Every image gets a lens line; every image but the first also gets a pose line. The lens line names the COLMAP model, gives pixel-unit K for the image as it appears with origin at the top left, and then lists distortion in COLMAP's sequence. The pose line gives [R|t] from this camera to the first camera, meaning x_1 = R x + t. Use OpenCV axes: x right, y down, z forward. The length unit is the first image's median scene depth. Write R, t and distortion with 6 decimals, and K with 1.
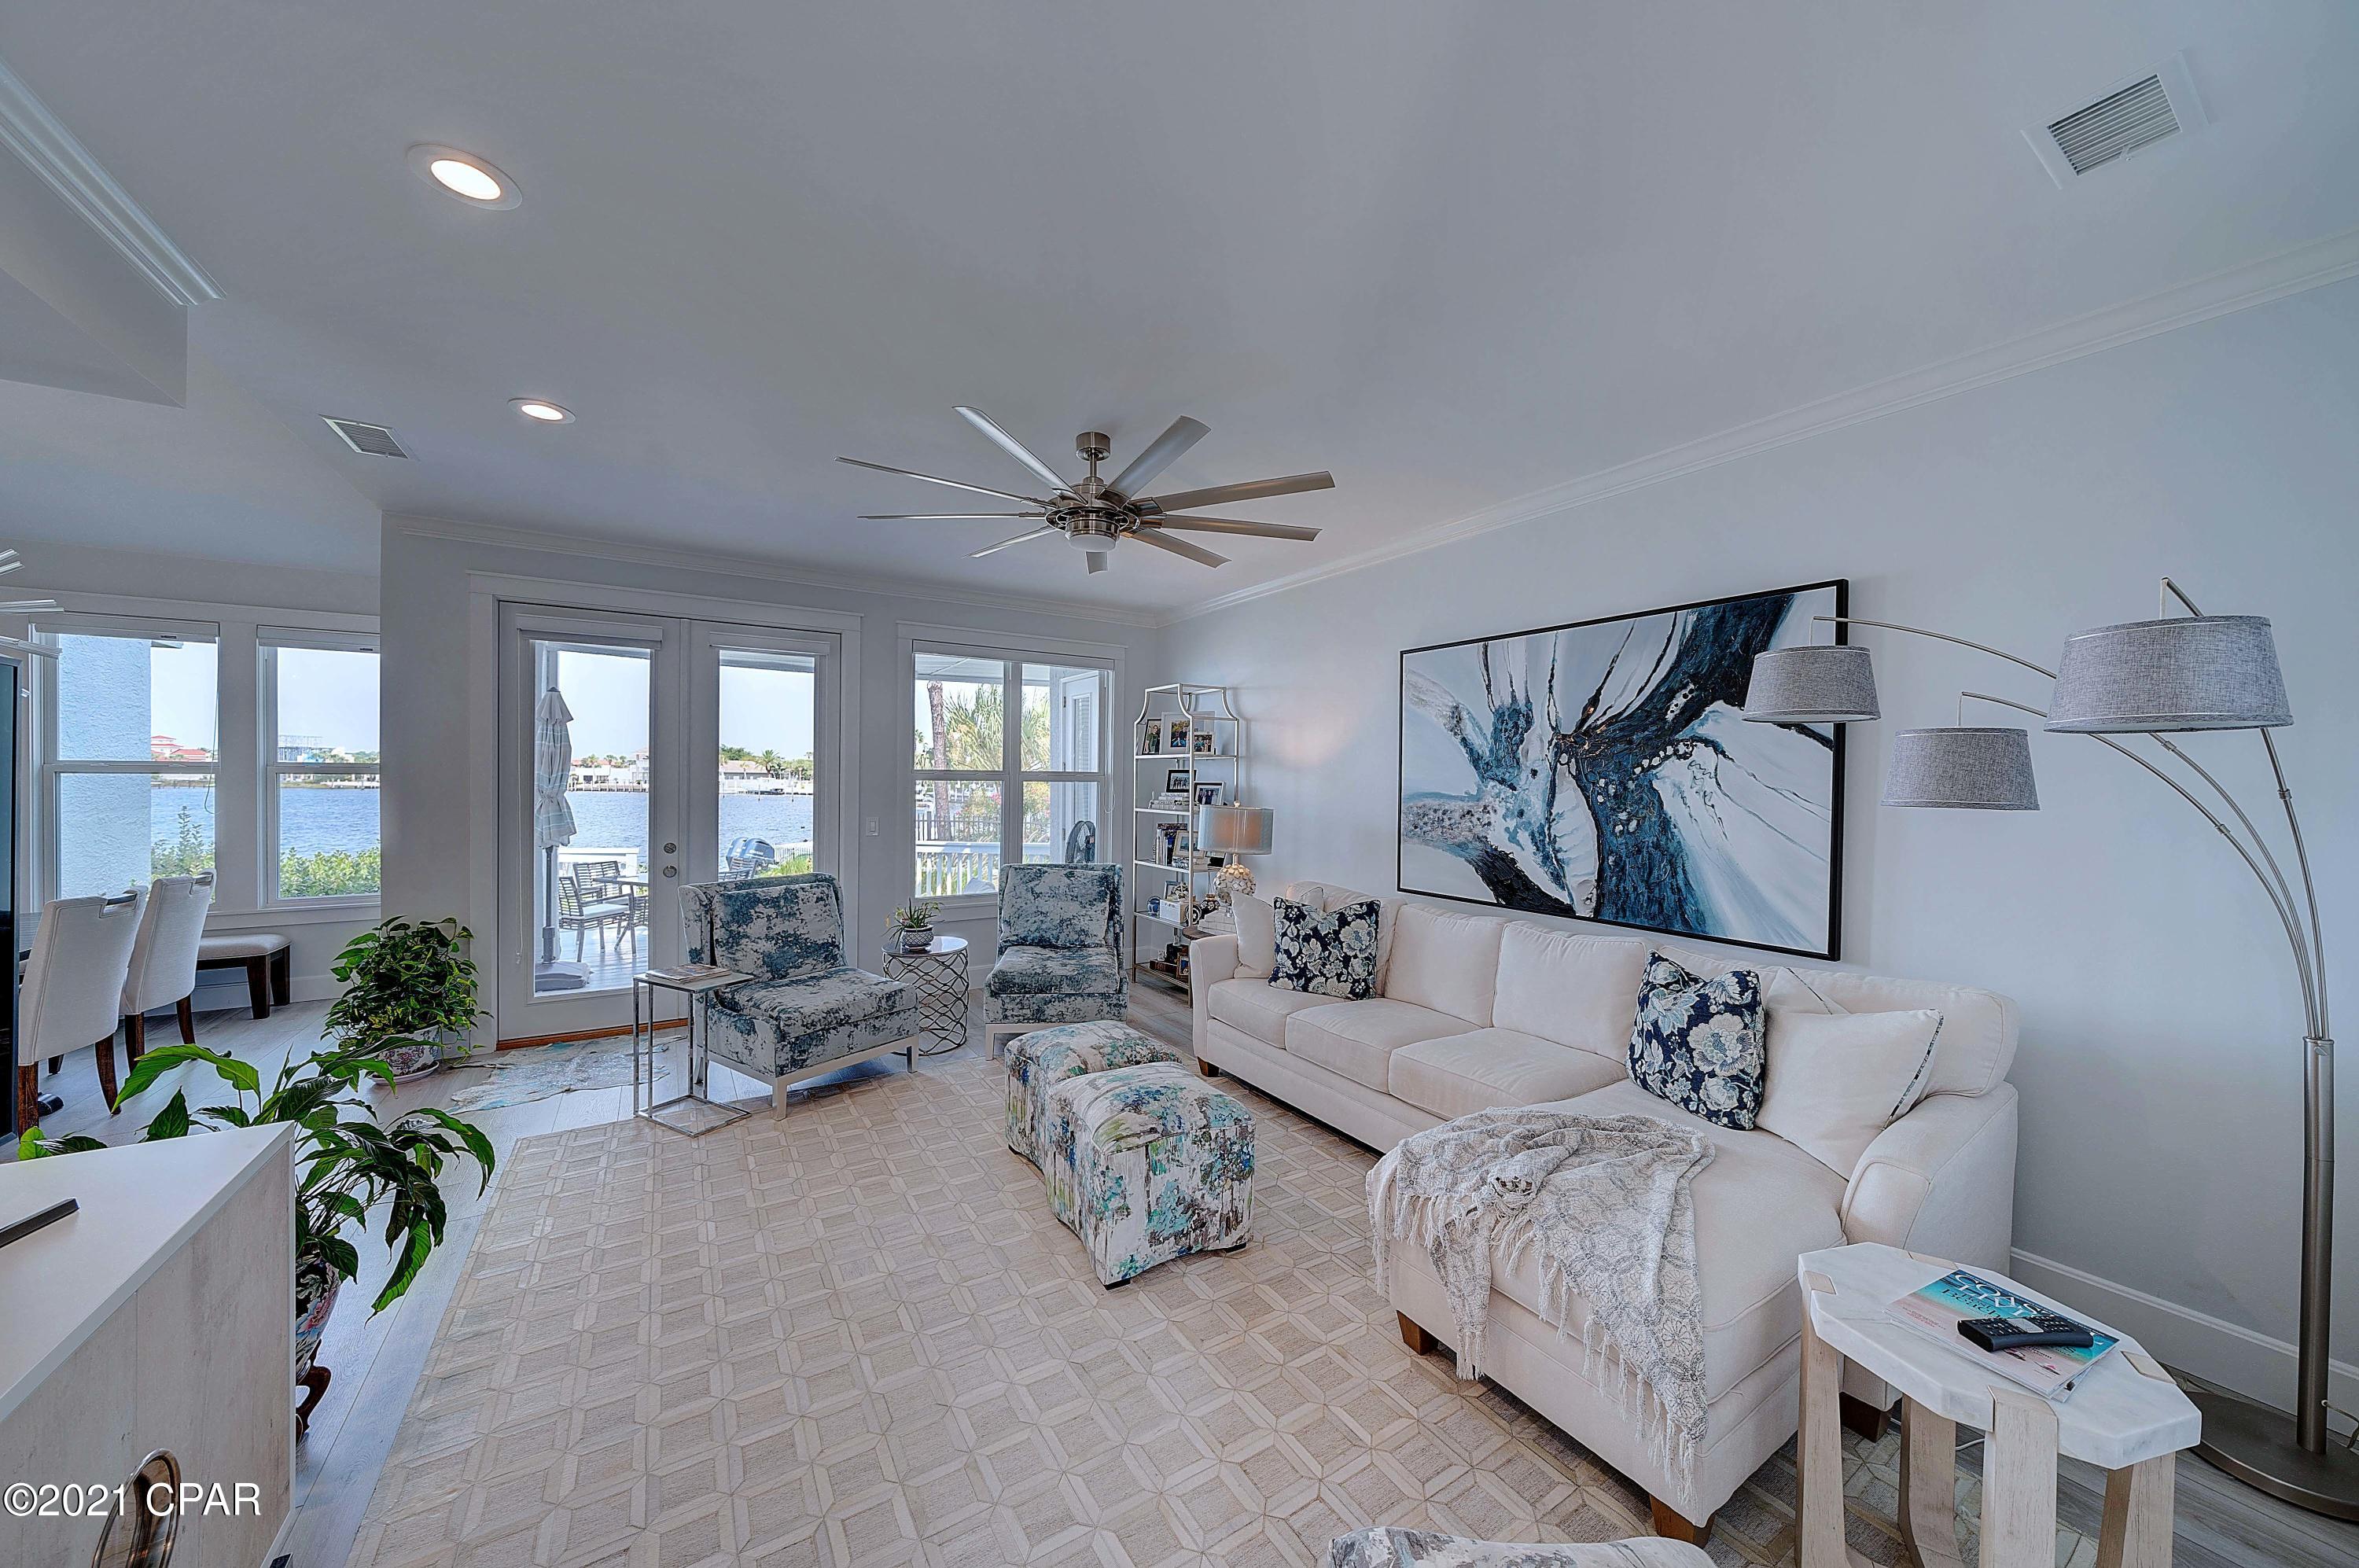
lens RADIAL K [[814.1, 0, 1161.3], [0, 814.1, 786.2], [0, 0, 1]] dist [-0.001507, 0.000379]
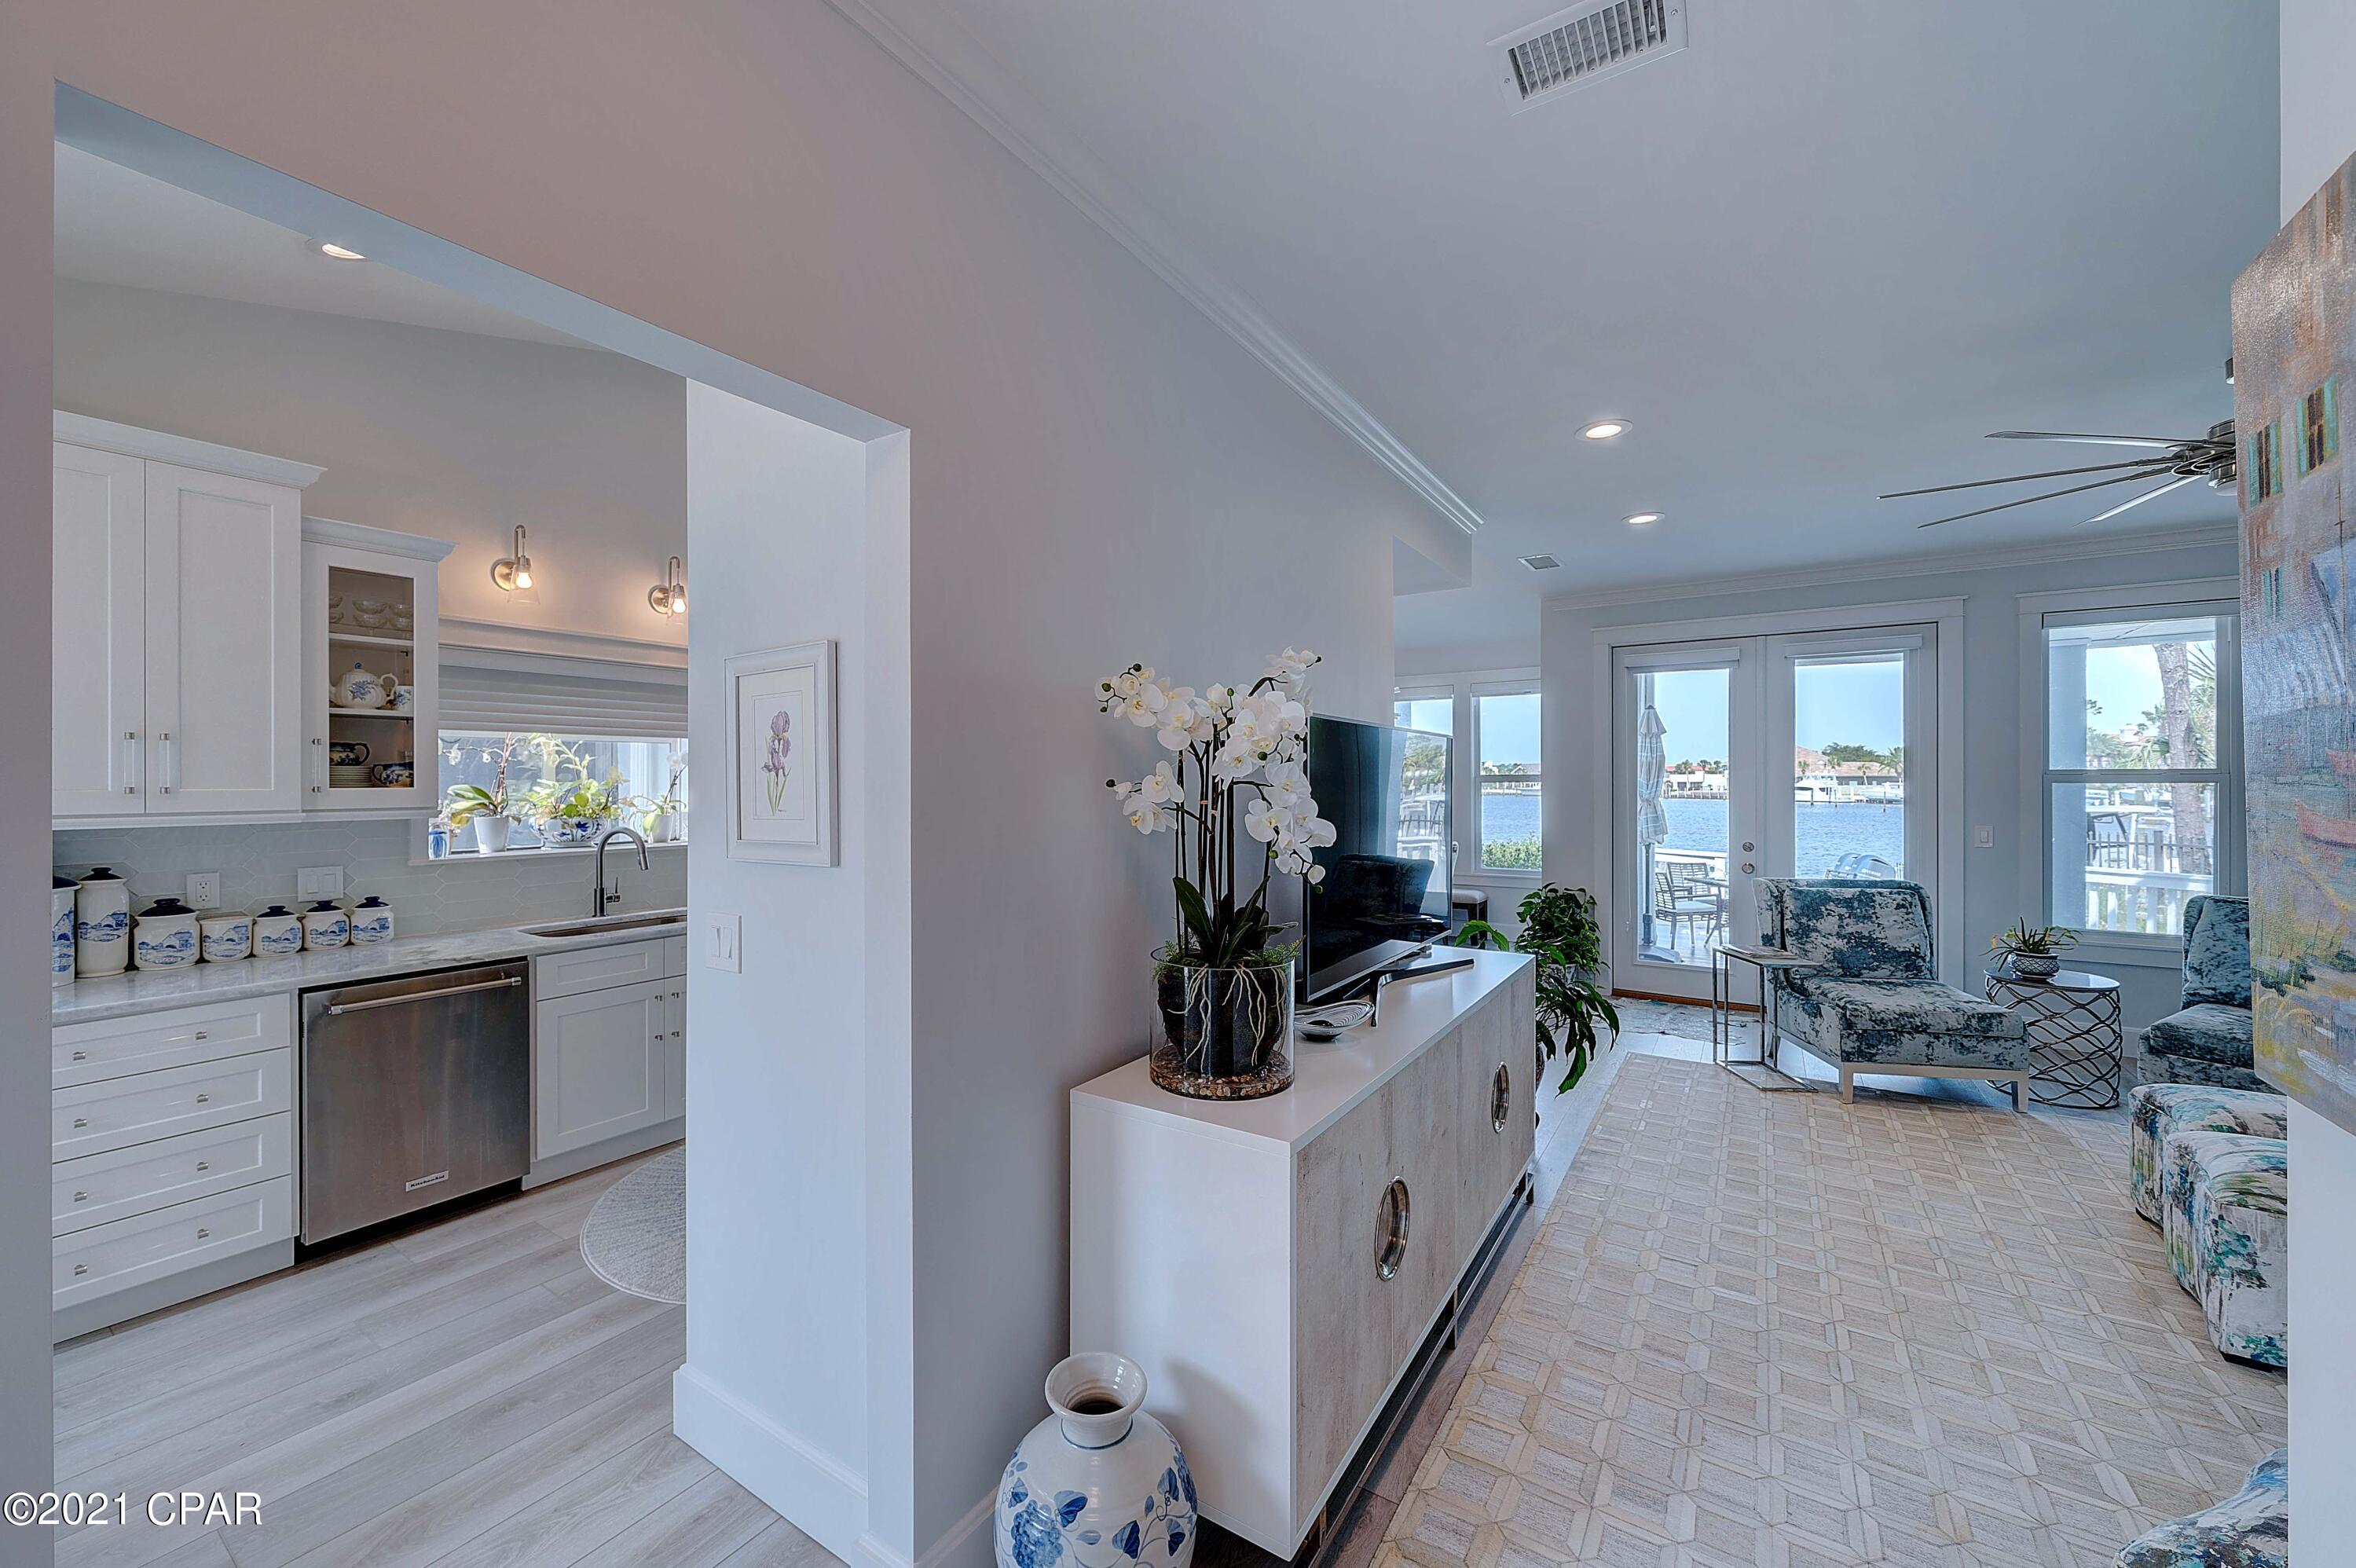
lens RADIAL K [[903.6, 0, 1170.0], [0, 903.6, 784.9], [0, 0, 1]] dist [-0.002308, -0.000618]
pose [[0.426725, -0.007100, -0.904354, 0.201528], [-0.001335, 0.999963, -0.008481, 0.004950], [0.904381, 0.004827, 0.426699, -0.274198]]
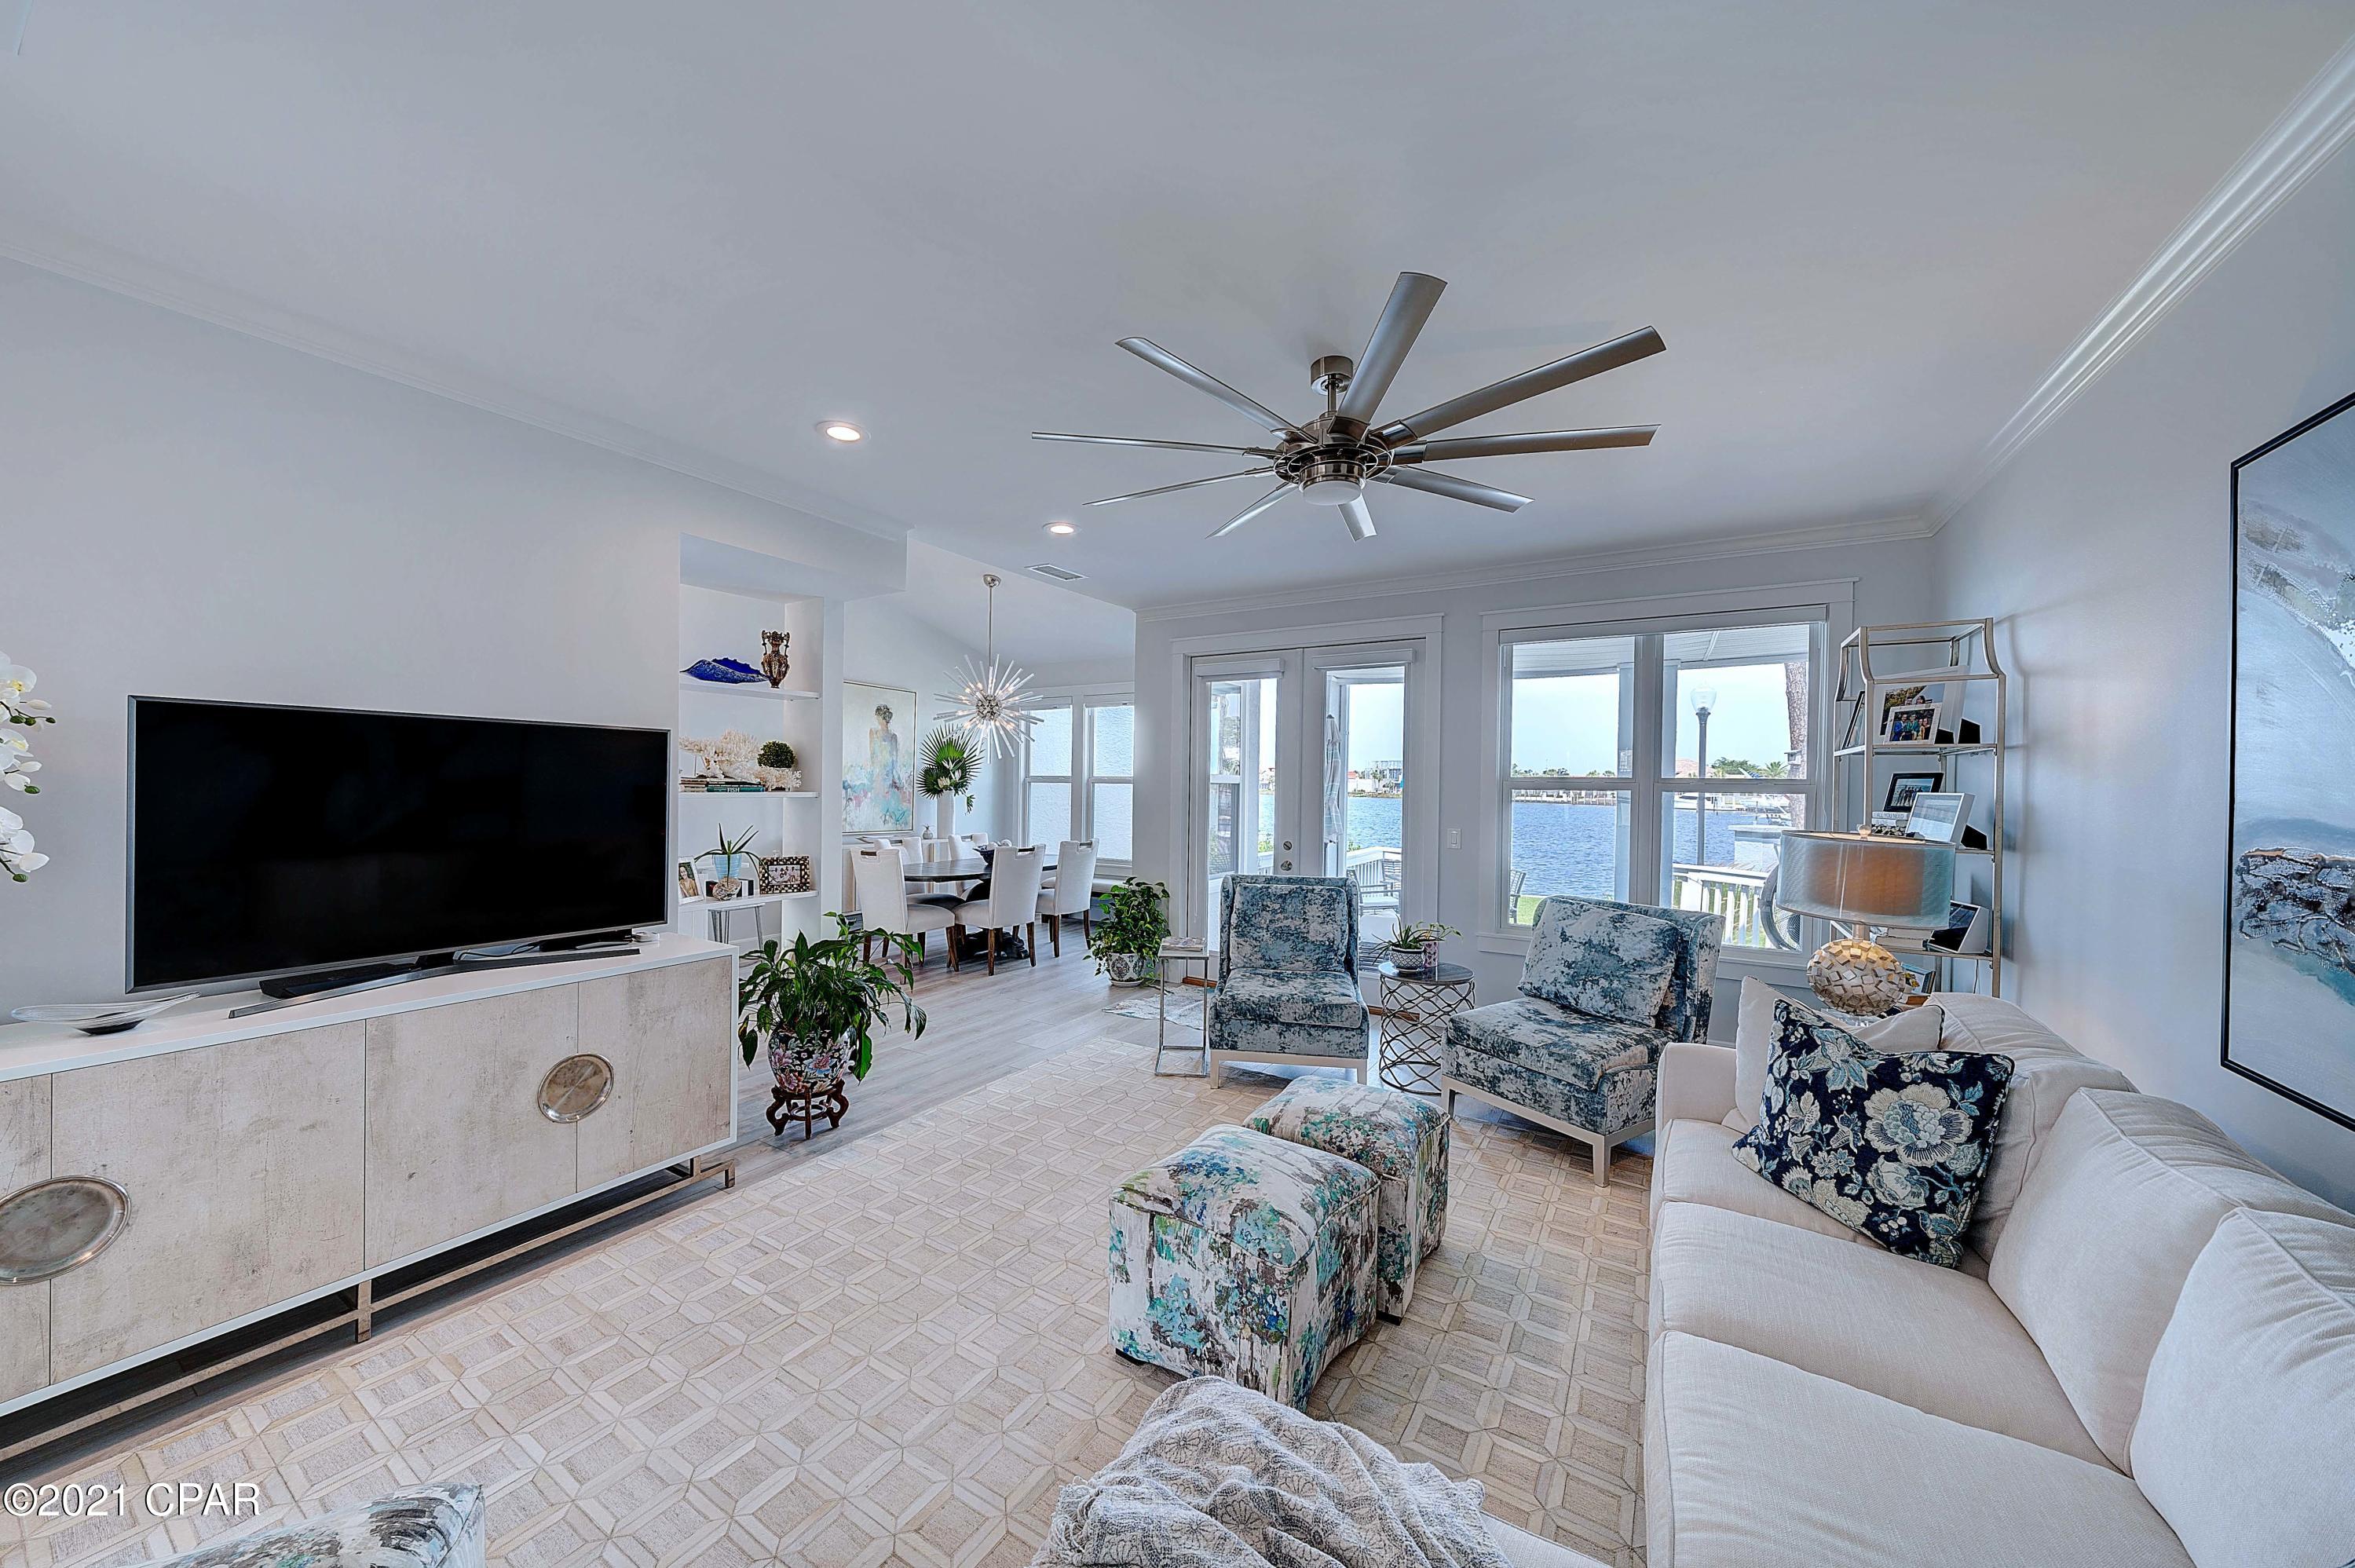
lens RADIAL K [[812.7, 0, 1160.2], [0, 812.7, 790.2], [0, 0, 1]] dist [-0.001507, 0.000379]
pose [[0.443085, 0.004328, -0.896469, 0.449293], [-0.017007, 0.999849, -0.003578, 0.004515], [0.896318, 0.016832, 0.443092, 0.385374]]
